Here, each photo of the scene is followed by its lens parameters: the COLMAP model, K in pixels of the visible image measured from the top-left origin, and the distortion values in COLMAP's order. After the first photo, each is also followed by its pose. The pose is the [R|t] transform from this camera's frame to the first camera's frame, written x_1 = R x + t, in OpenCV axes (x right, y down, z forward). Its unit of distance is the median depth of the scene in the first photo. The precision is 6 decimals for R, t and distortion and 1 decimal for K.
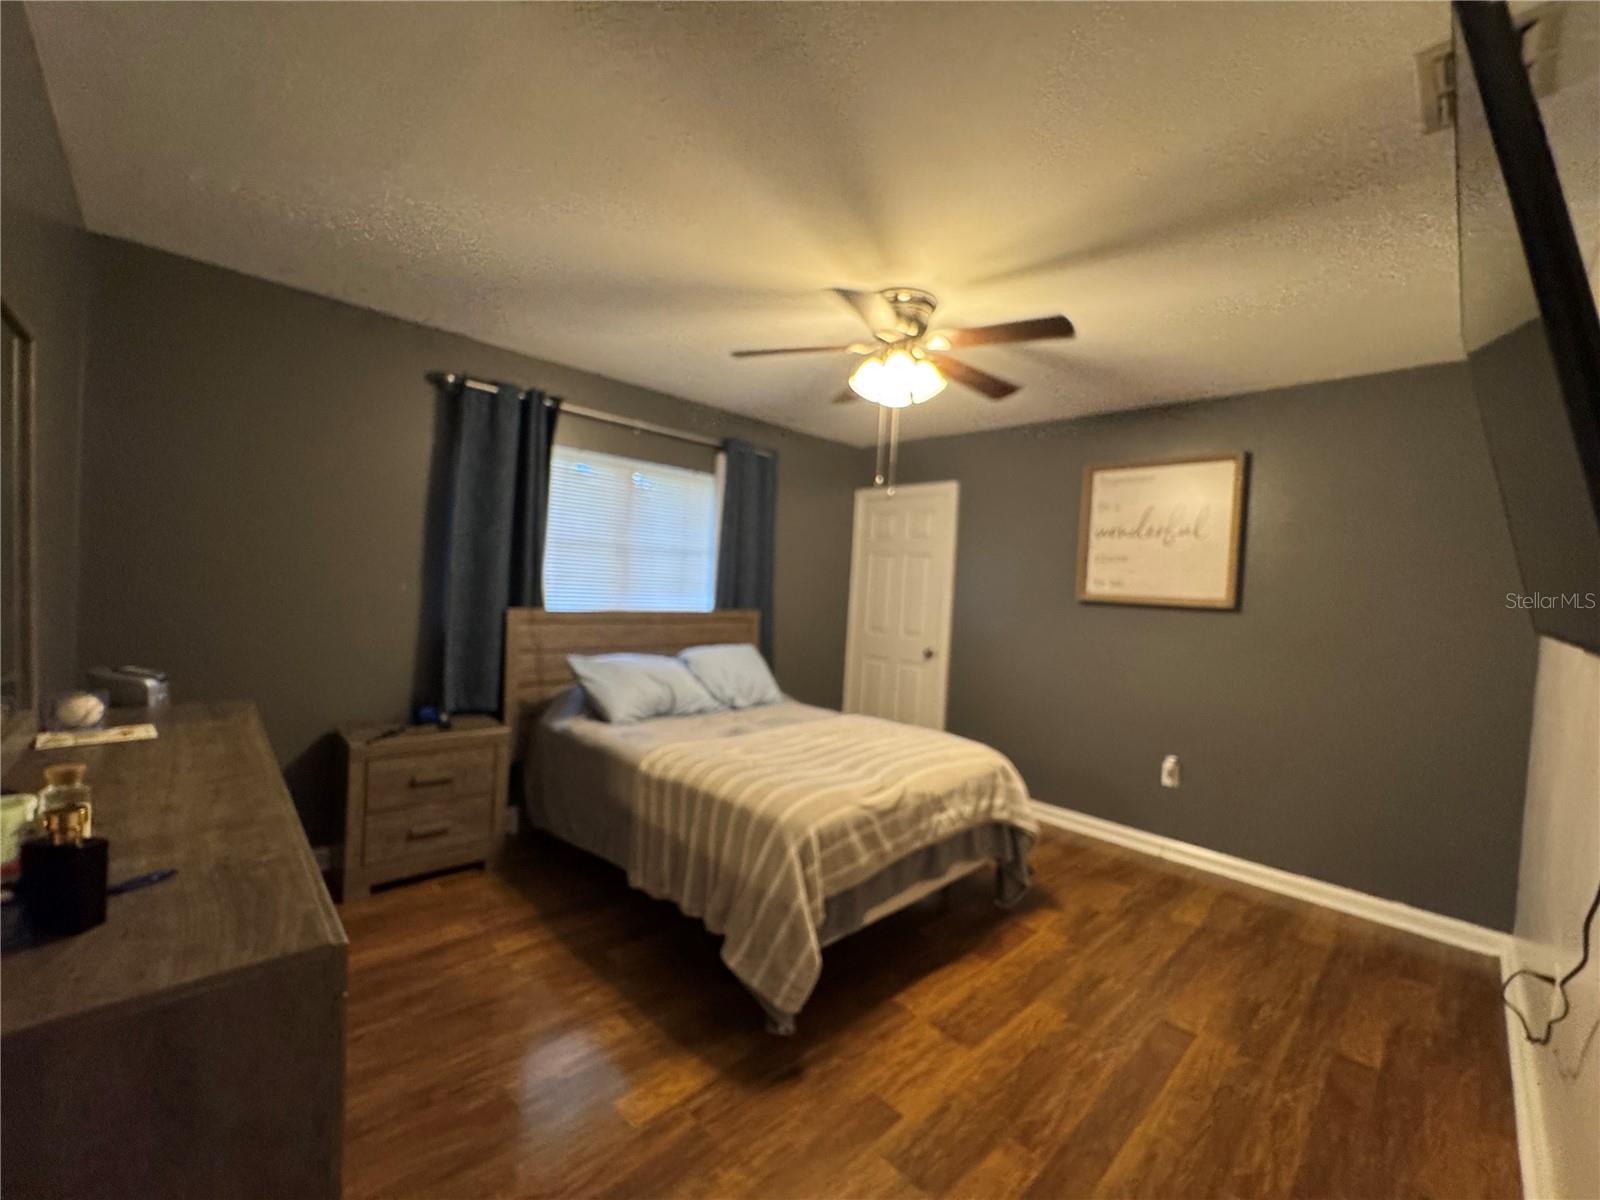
lens RADIAL K [[642.9, 0, 800.0], [0, 642.9, 600.0], [0, 0, 1]] dist [0.000186, -0.000009]
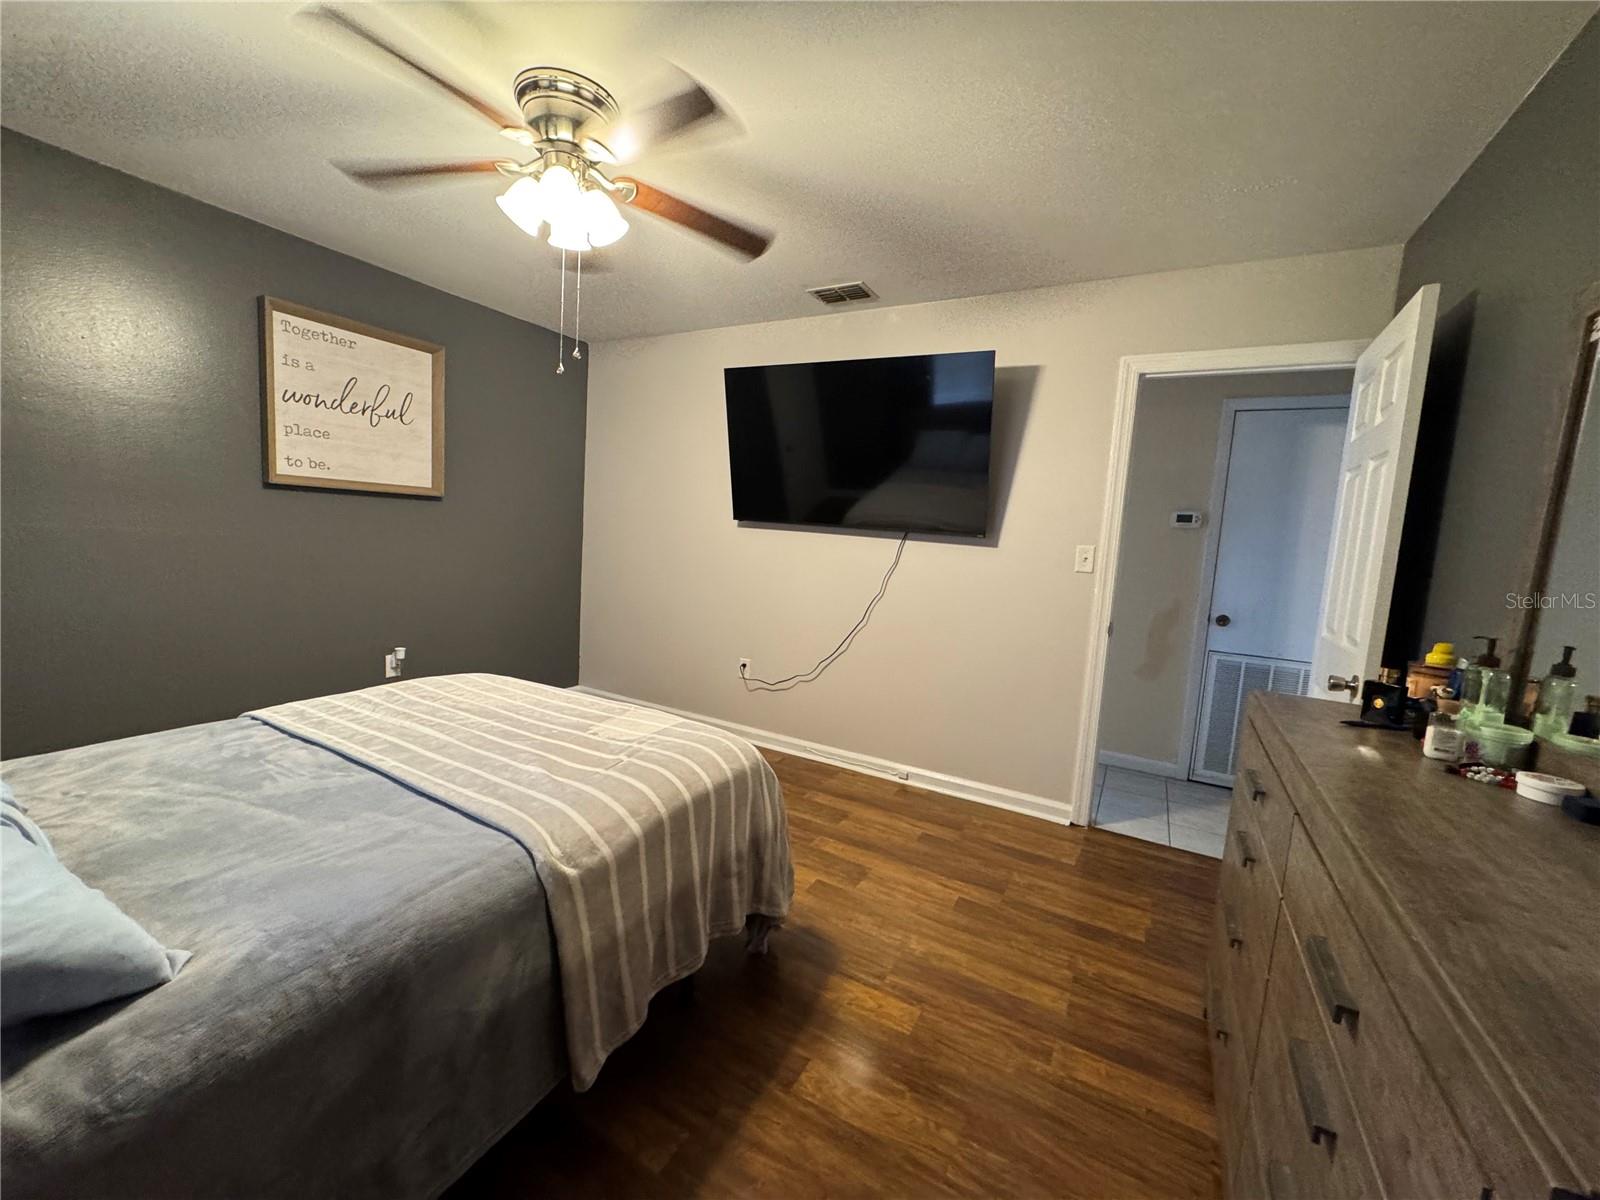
lens RADIAL K [[642.9, 0, 800.0], [0, 642.9, 600.0], [0, 0, 1]] dist [0.000186, -0.000009]
pose [[-0.284192, -0.174870, 0.942685, -0.509266], [-0.047374, 0.984586, 0.168361, -0.023979], [-0.957596, 0.003188, -0.288096, 0.689248]]
